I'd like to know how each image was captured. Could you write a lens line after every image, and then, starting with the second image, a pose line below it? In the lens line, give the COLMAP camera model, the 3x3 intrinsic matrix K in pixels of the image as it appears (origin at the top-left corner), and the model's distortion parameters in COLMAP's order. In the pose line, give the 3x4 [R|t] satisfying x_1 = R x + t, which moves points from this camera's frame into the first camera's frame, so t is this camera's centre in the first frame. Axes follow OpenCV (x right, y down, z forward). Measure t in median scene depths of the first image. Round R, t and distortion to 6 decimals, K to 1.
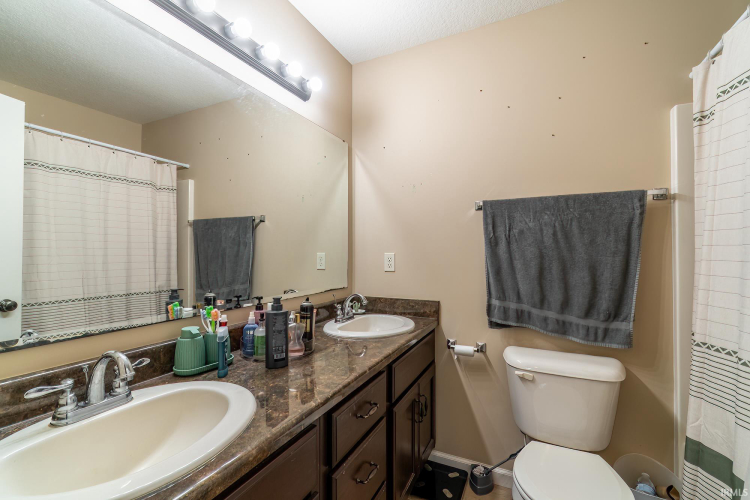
lens RADIAL K [[327.7, 0, 373.0], [0, 327.7, 249.5], [0, 0, 1]] dist [-0.001053, -0.000283]
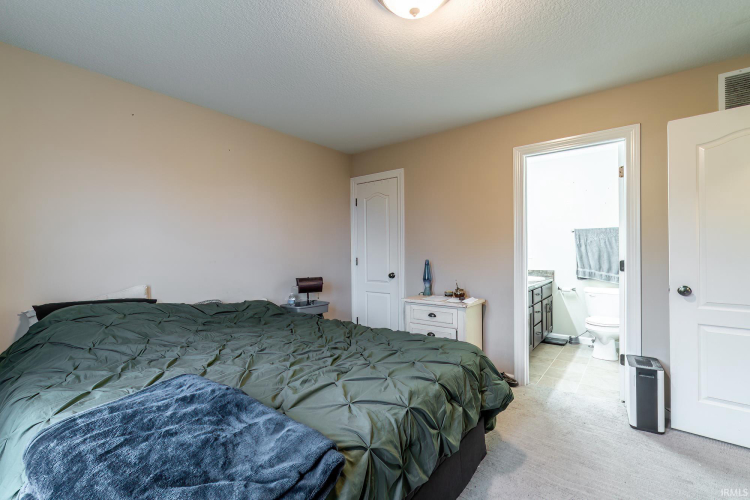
lens RADIAL K [[327.7, 0, 373.0], [0, 327.7, 249.5], [0, 0, 1]] dist [-0.001053, -0.000283]
pose [[0.981023, -0.001281, -0.193885, -0.718717], [0.001695, 0.999997, 0.001968, 0.000432], [0.193882, -0.002259, 0.981022, -1.828961]]
